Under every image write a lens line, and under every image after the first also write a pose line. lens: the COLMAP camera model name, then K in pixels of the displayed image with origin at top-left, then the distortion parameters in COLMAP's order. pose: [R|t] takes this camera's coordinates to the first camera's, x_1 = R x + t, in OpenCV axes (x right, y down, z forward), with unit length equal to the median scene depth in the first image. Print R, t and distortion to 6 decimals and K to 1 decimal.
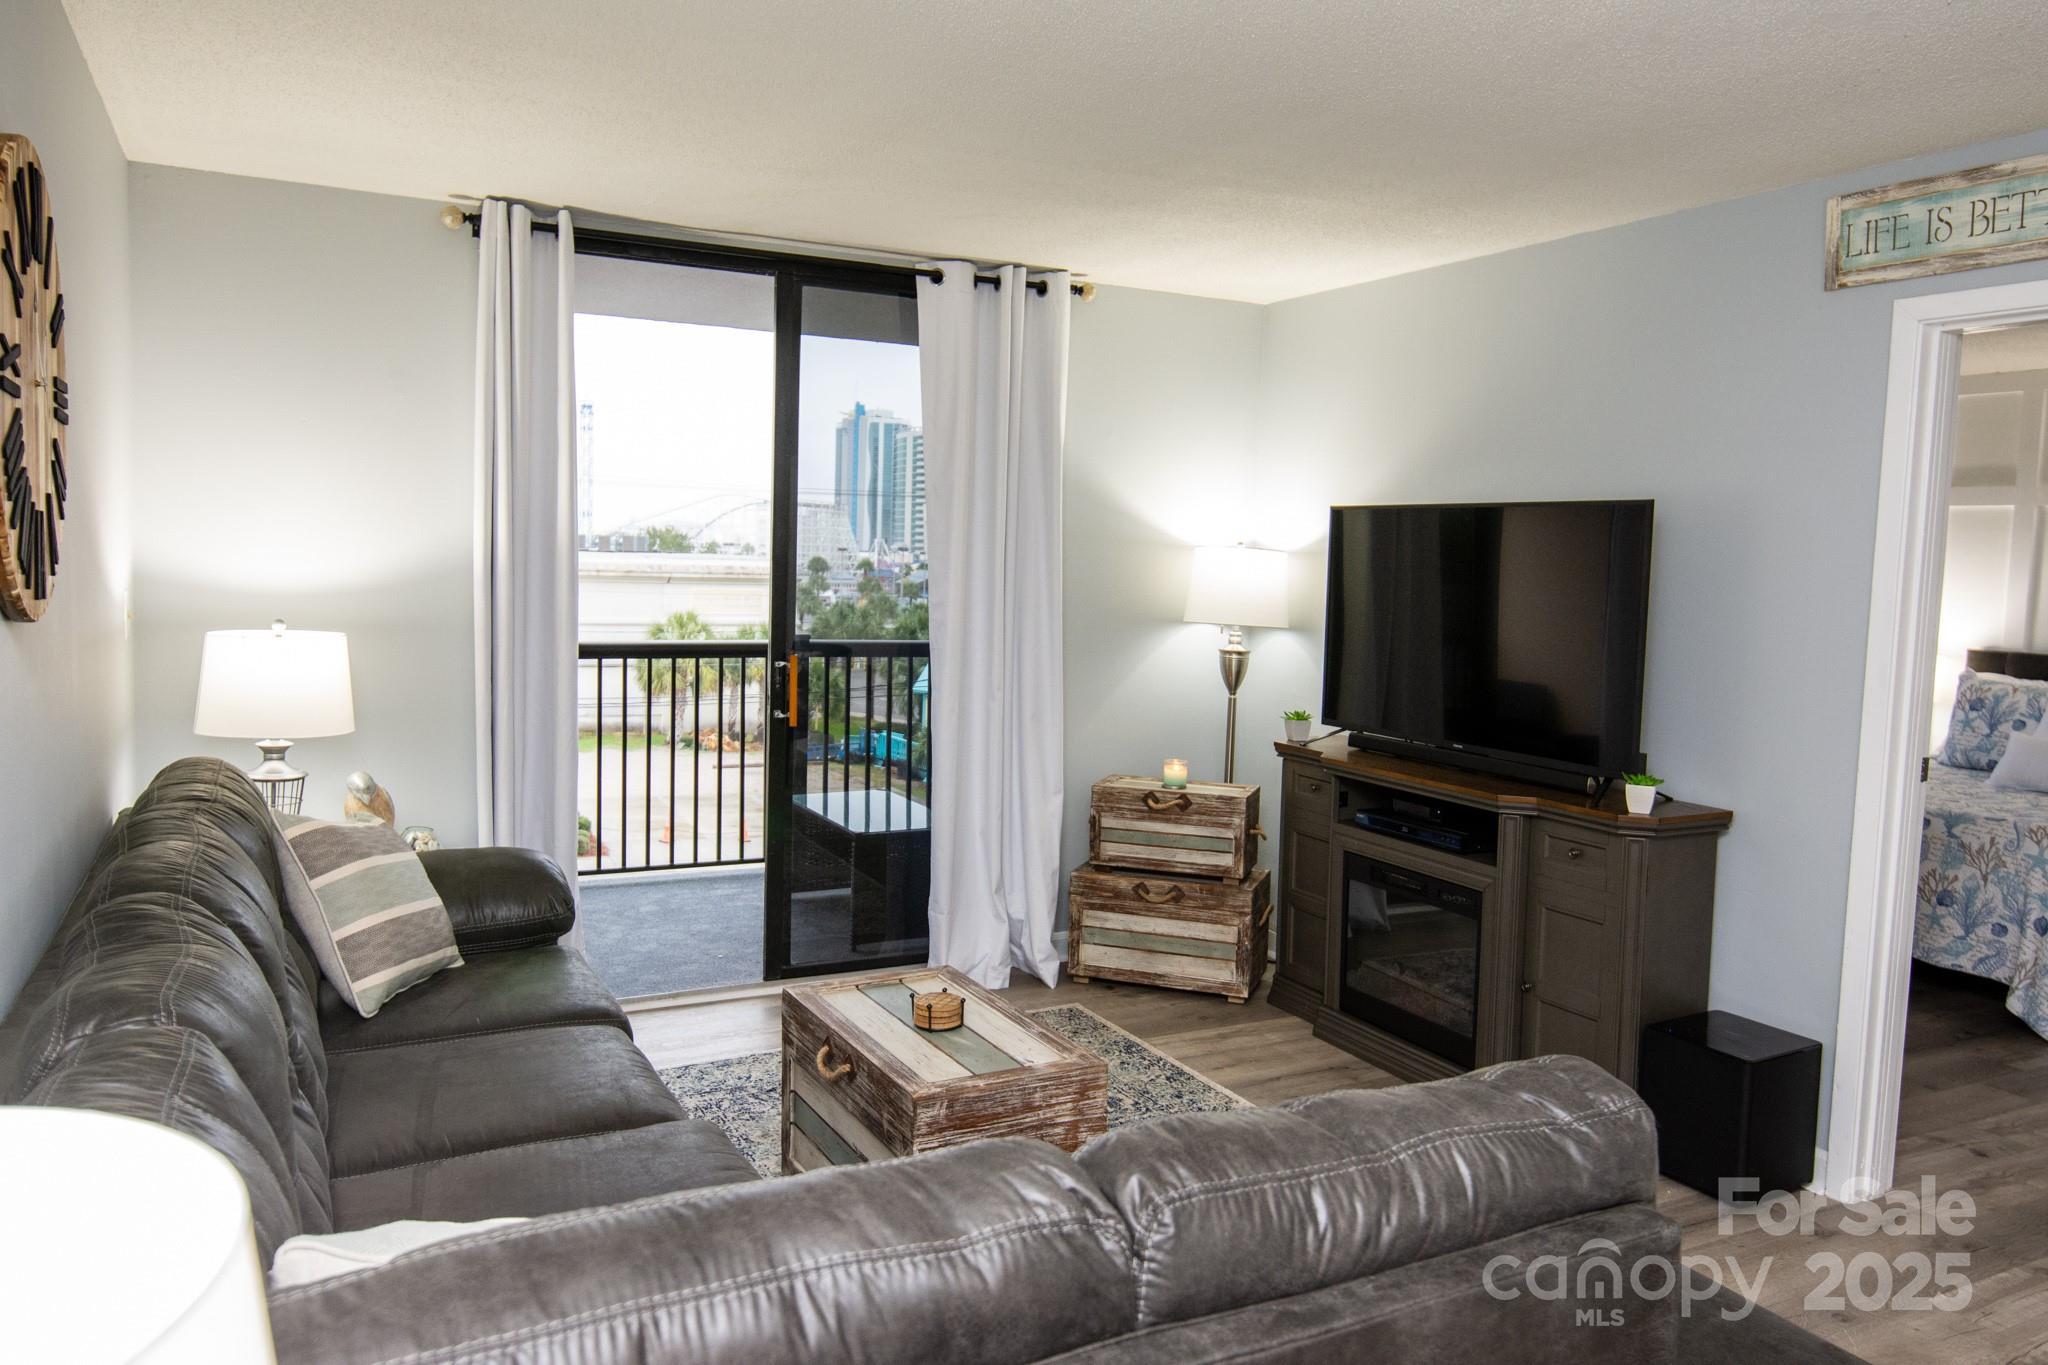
lens RADIAL K [[1459.7, 0, 1026.1], [0, 1459.7, 666.8], [0, 0, 1]] dist [0.000095, -0.005656]
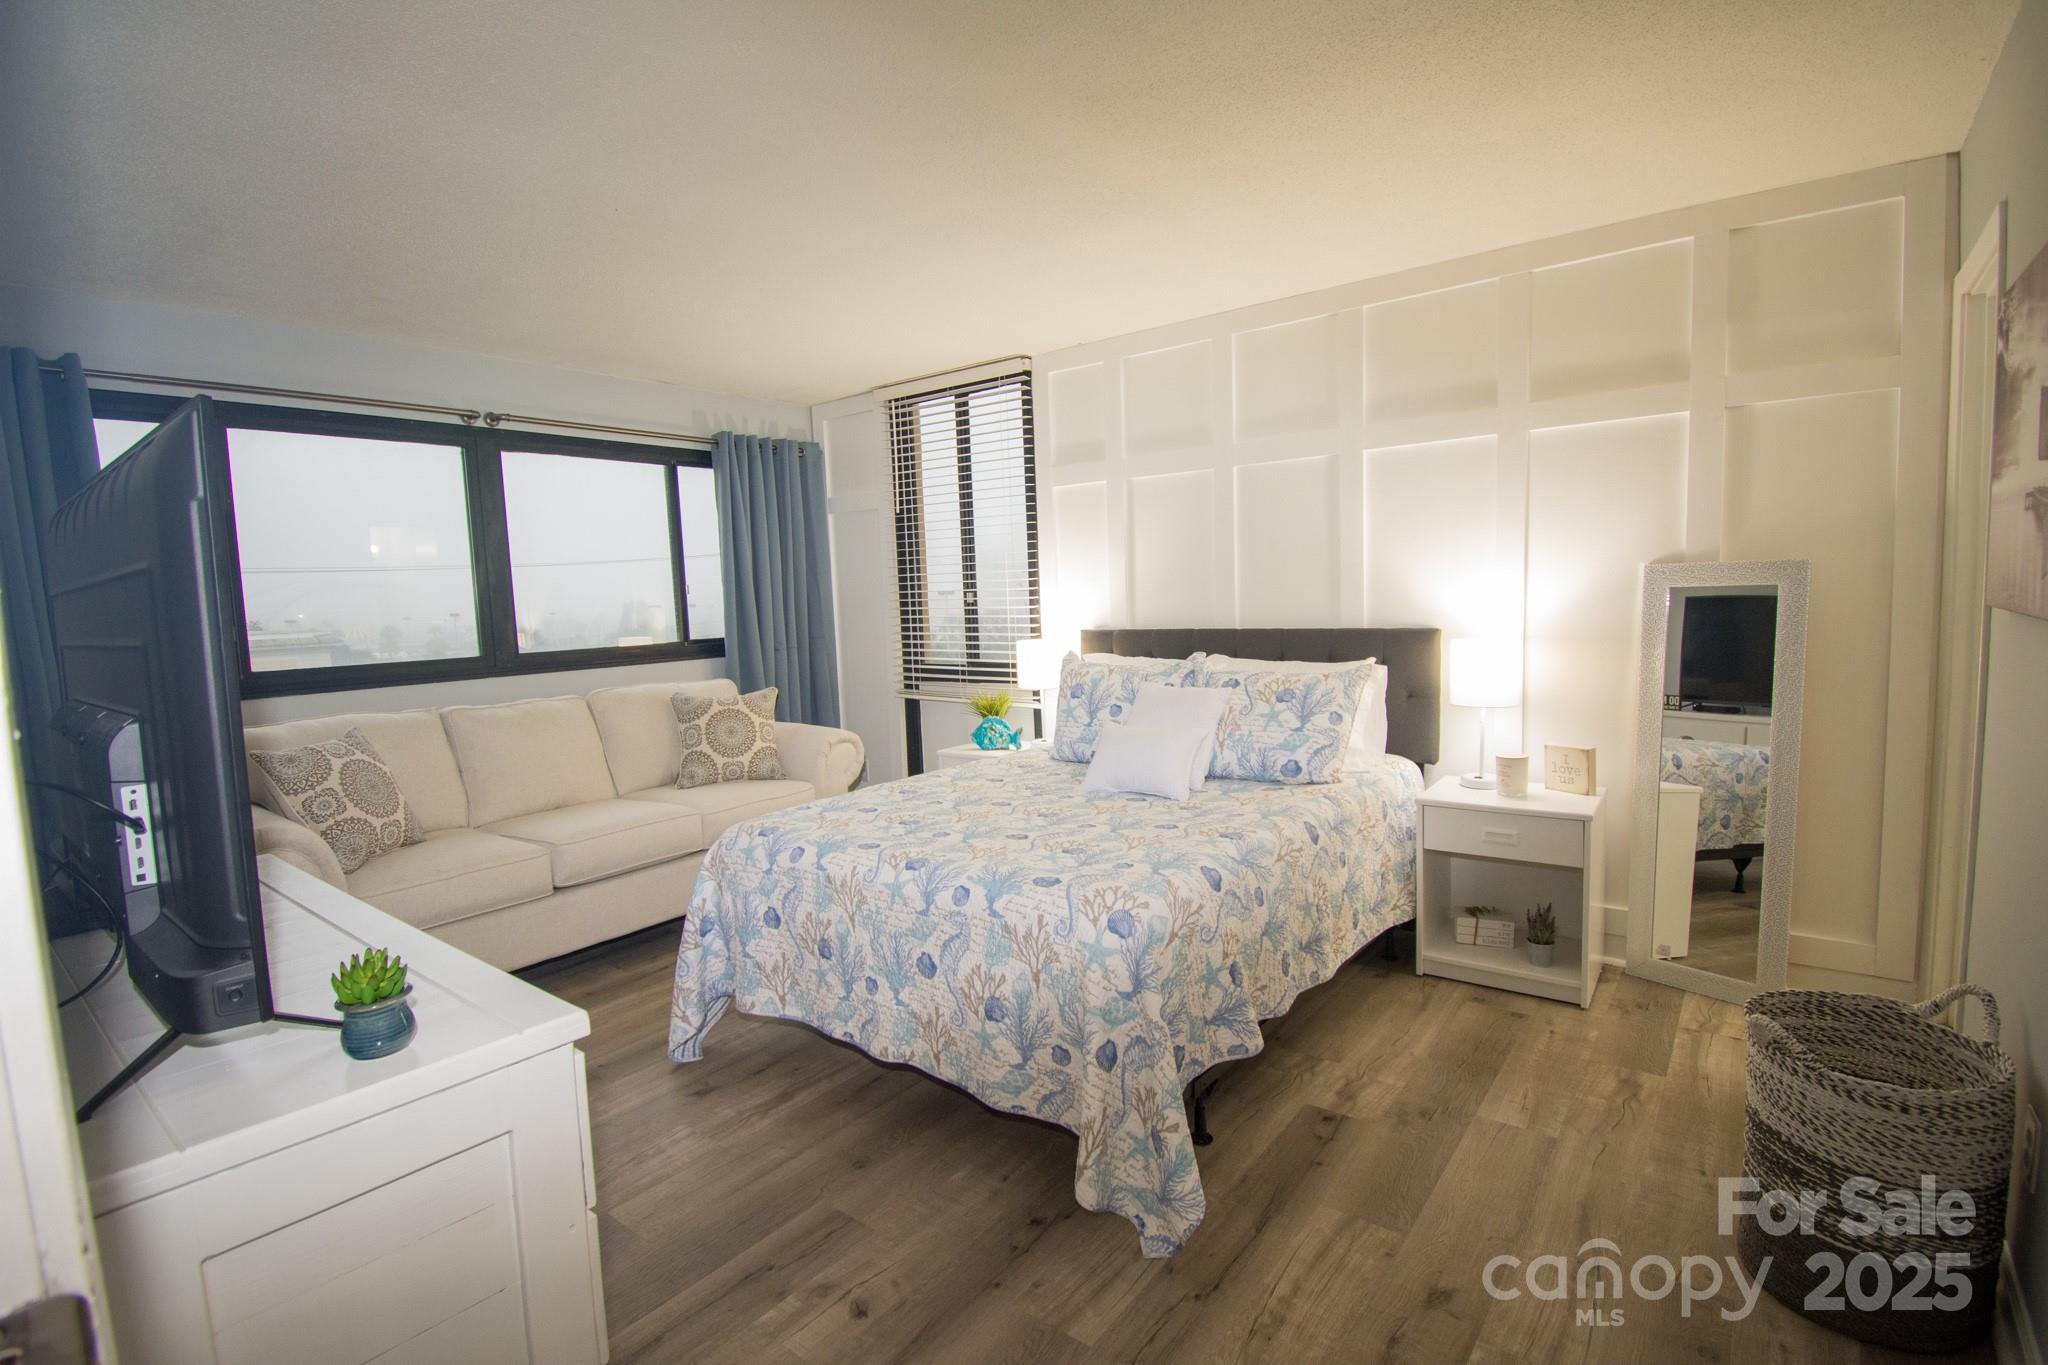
lens RADIAL K [[950.5, 0, 1024.0], [0, 950.5, 682.5], [0, 0, 1]] dist [0.011502, -0.021973]
pose [[0.908066, -0.103264, 0.405897, 0.489437], [0.098499, 0.994601, 0.032676, -0.002575], [-0.407080, 0.010309, 0.913334, 0.605309]]
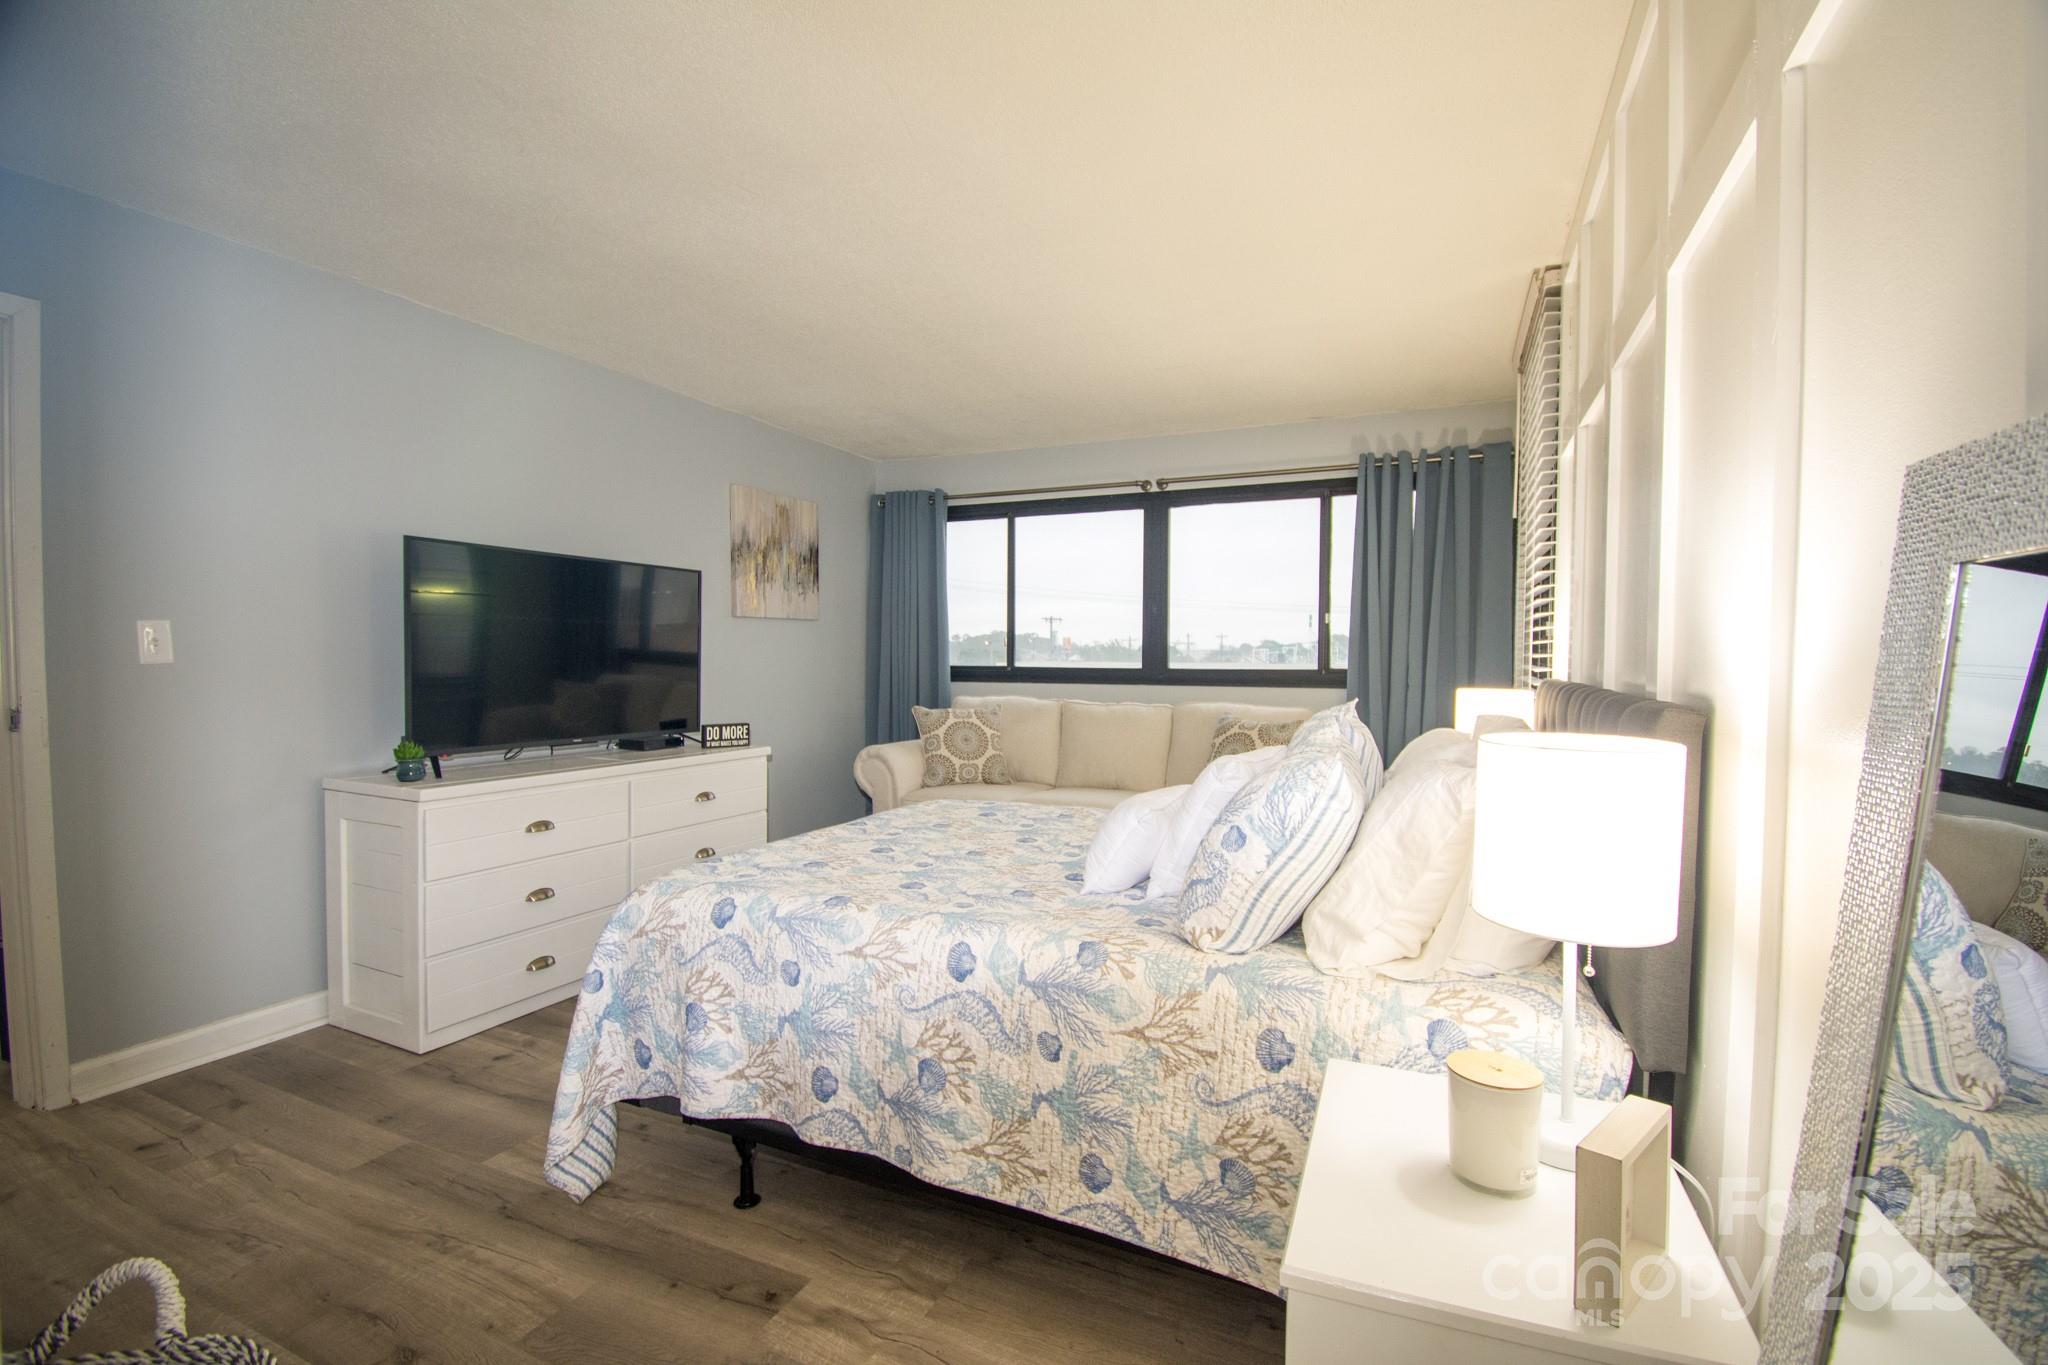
lens RADIAL K [[913.5, 0, 1038.0], [0, 913.5, 680.8], [0, 0, 1]] dist [0.011635, -0.018089]
pose [[0.624594, -0.007418, -0.780914, 1.184105], [-0.045786, 0.997887, -0.046100, 0.023108], [0.779606, 0.064548, 0.622935, 0.843258]]
